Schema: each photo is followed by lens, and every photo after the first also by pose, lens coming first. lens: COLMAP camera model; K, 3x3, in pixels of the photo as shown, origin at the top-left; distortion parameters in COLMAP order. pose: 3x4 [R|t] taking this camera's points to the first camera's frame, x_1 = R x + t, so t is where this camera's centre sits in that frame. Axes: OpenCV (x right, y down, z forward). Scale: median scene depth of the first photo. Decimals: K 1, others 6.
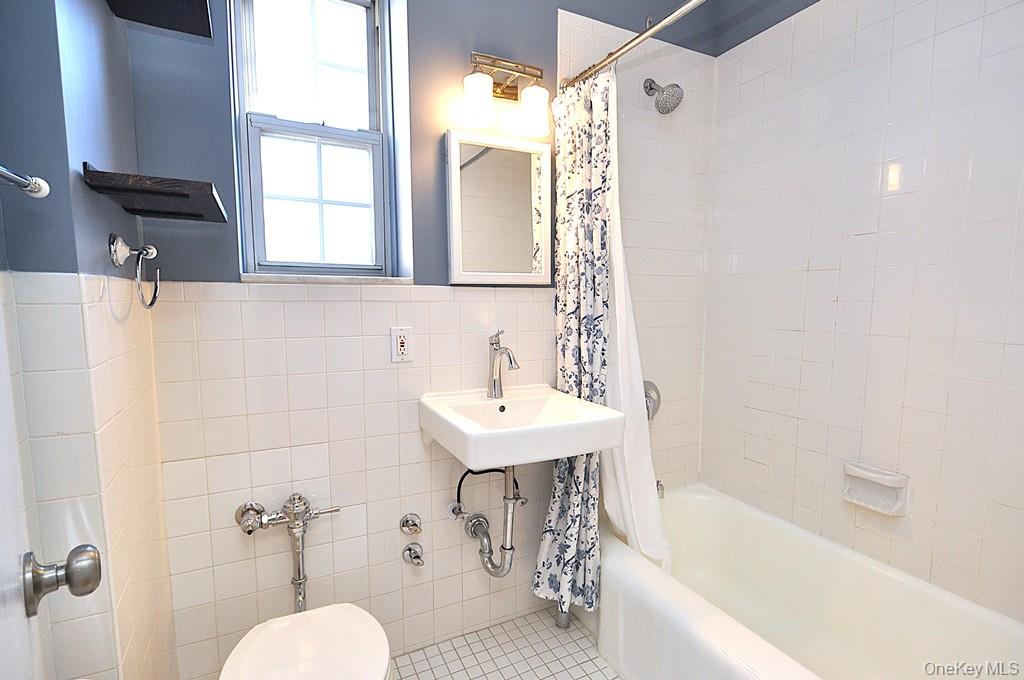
lens RADIAL K [[449.3, 0, 502.8], [0, 449.3, 336.9], [0, 0, 1]] dist [-0.000416, -0.001380]
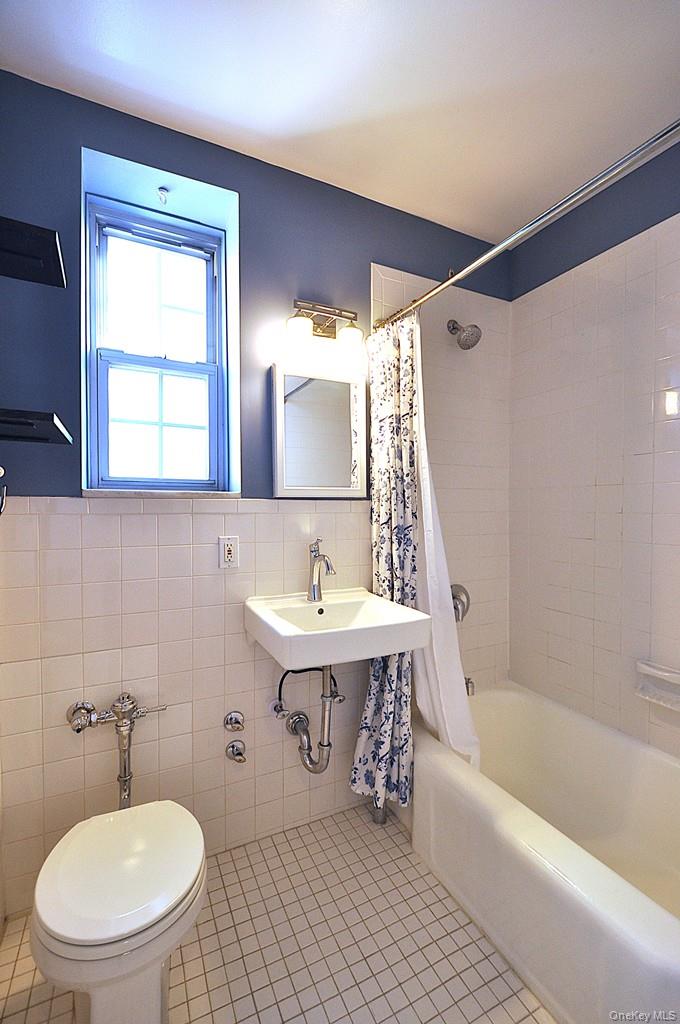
lens RADIAL K [[449.3, 0, 348.6], [0, 449.3, 514.9], [0, 0, 1]] dist [-0.000416, -0.001380]
pose [[0.999239, 0.004277, 0.038776, 0.022069], [-0.001331, 0.997131, -0.075689, 0.010087], [-0.038988, 0.075579, 0.996377, -0.103496]]
